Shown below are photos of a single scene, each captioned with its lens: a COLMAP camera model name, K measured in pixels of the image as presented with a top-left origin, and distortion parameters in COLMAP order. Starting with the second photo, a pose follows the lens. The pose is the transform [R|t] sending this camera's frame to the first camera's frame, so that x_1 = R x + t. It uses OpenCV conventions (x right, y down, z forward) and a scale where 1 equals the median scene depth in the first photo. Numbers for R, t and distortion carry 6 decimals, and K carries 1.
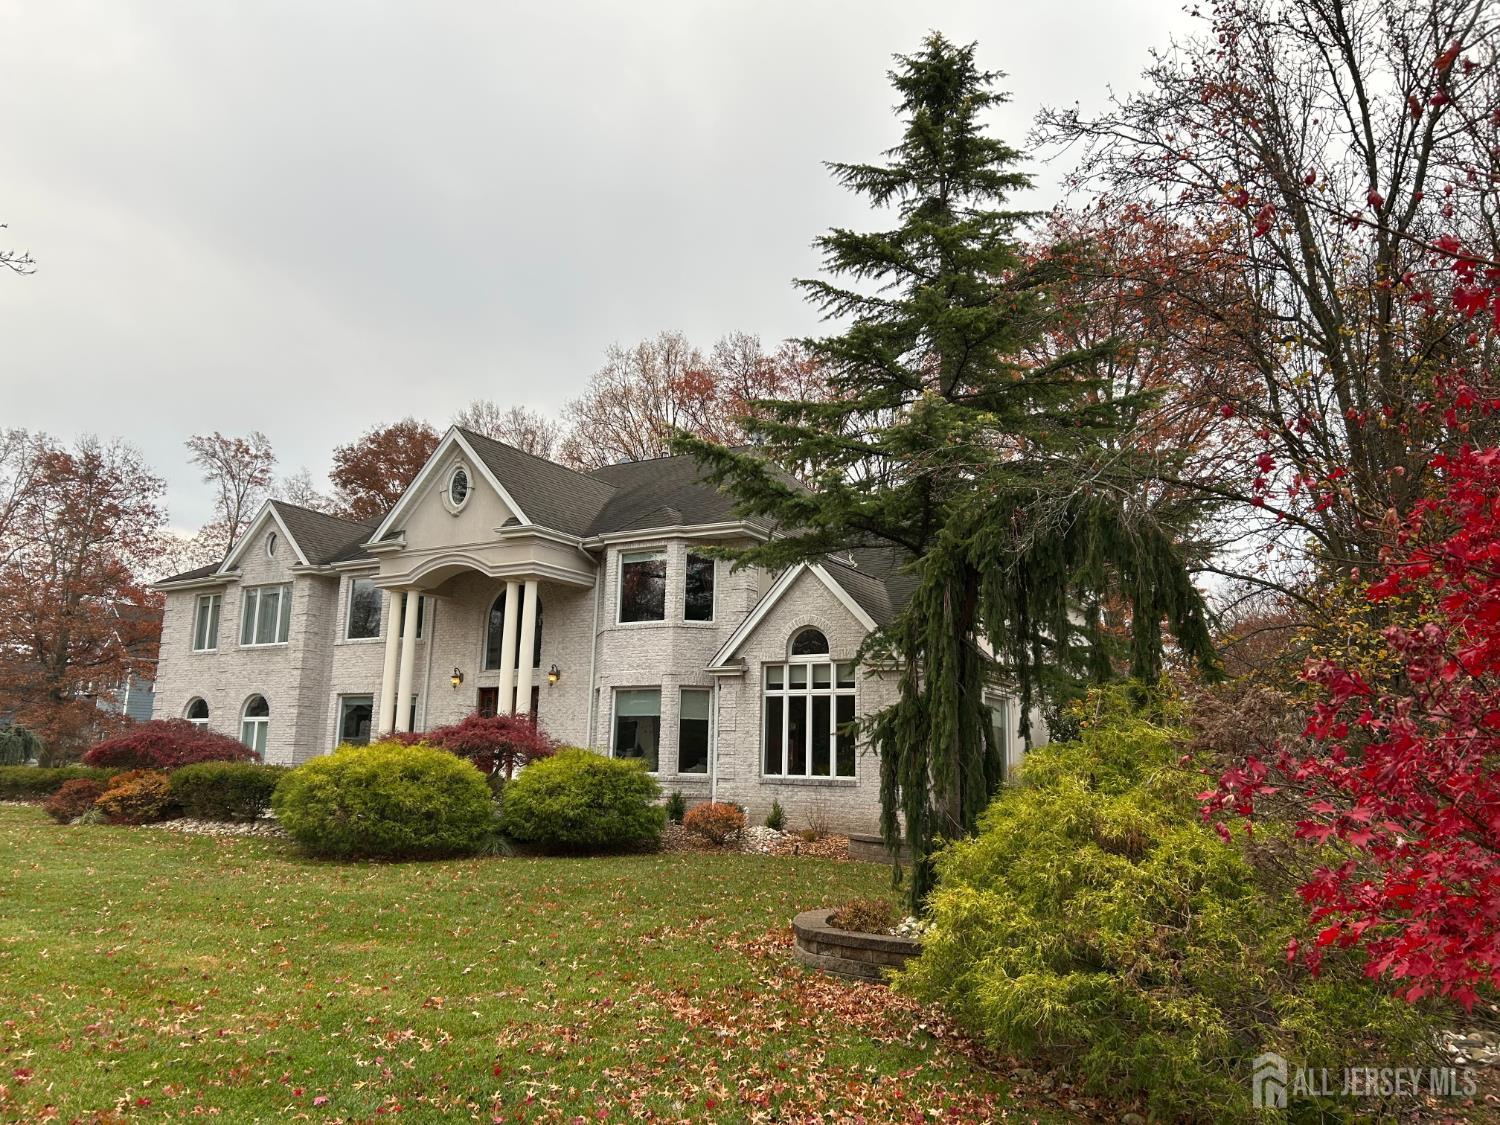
lens RADIAL K [[1175.7, 0, 741.2], [0, 1175.7, 566.1], [0, 0, 1]] dist [0.078927, -0.156628]
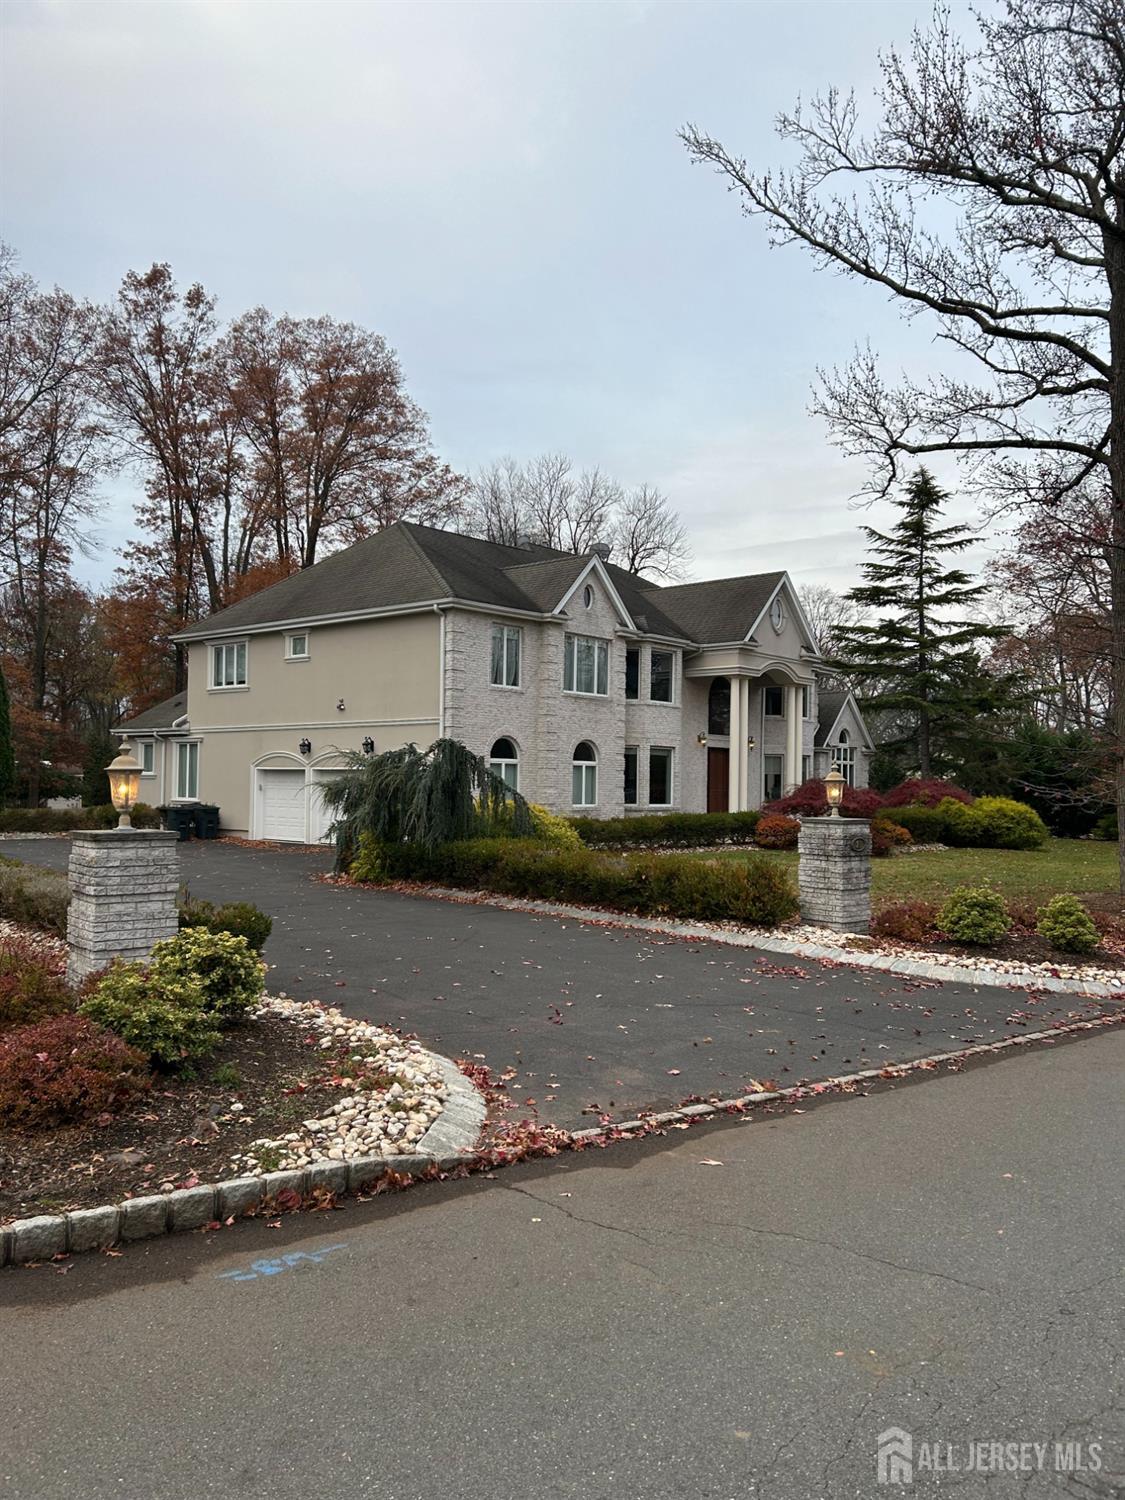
lens RADIAL K [[1175.7, 0, 559.5], [0, 1175.7, 768.7], [0, 0, 1]] dist [0.078927, -0.156628]
pose [[0.157621, -0.014346, 0.987395, -2.078164], [-0.196806, 0.979379, 0.045646, 0.128127], [-0.967689, -0.201521, 0.151548, 1.227435]]
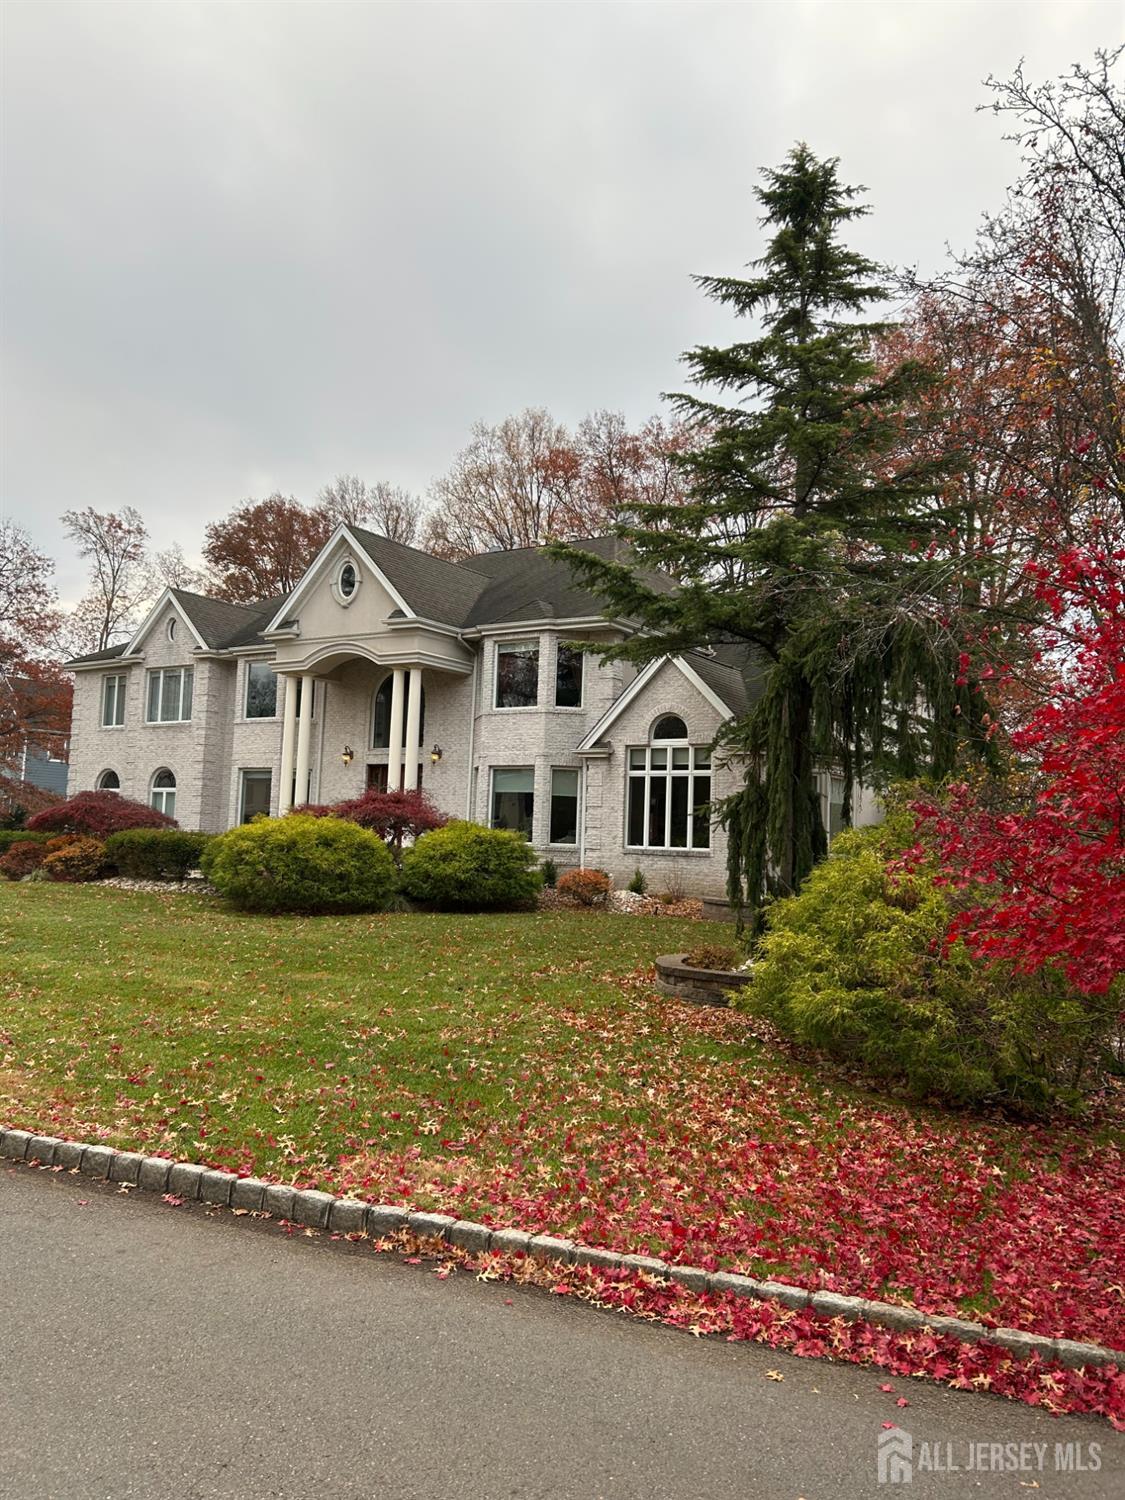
lens RADIAL K [[1175.7, 0, 559.5], [0, 1175.7, 768.7], [0, 0, 1]] dist [0.078927, -0.156628]
pose [[0.999389, 0.008598, -0.033887, -0.008172], [-0.004786, 0.993809, 0.111000, -0.019848], [0.034631, -0.110770, 0.993243, -0.106464]]
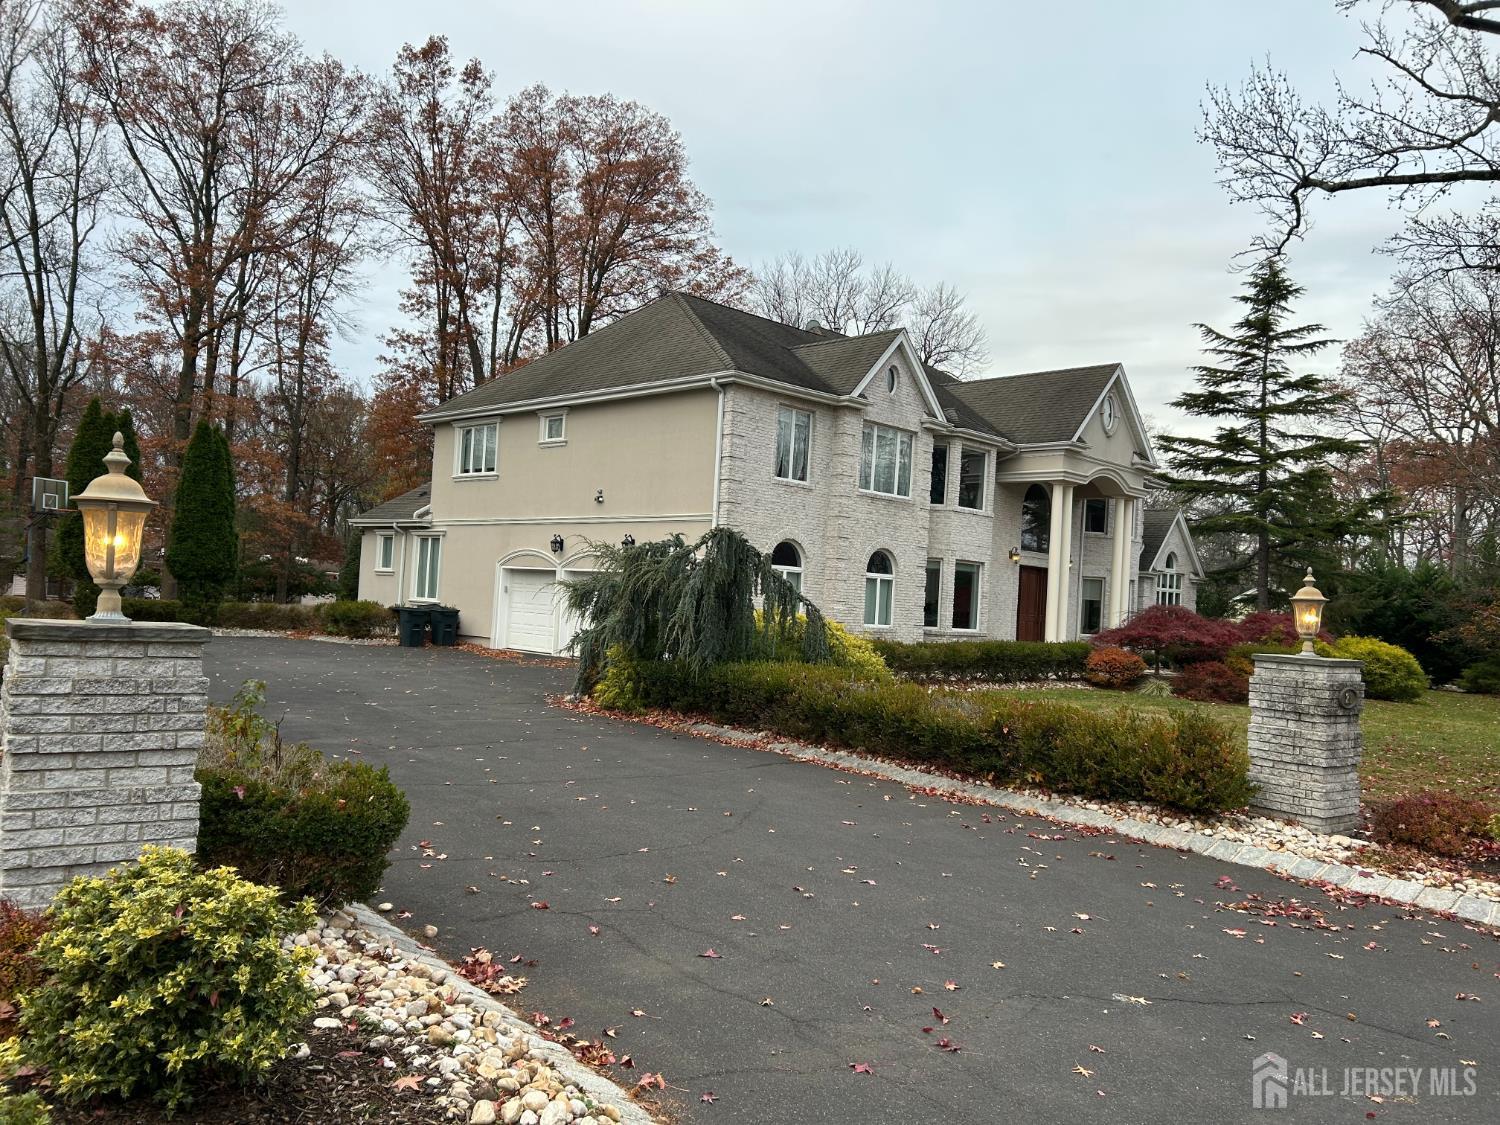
lens RADIAL K [[1175.7, 0, 741.2], [0, 1175.7, 566.1], [0, 0, 1]] dist [0.078927, -0.156628]
pose [[0.227674, 0.012305, 0.973660, -1.866689], [-0.232928, 0.971578, 0.042188, 0.154289], [-0.945468, -0.236398, 0.224070, 1.283947]]
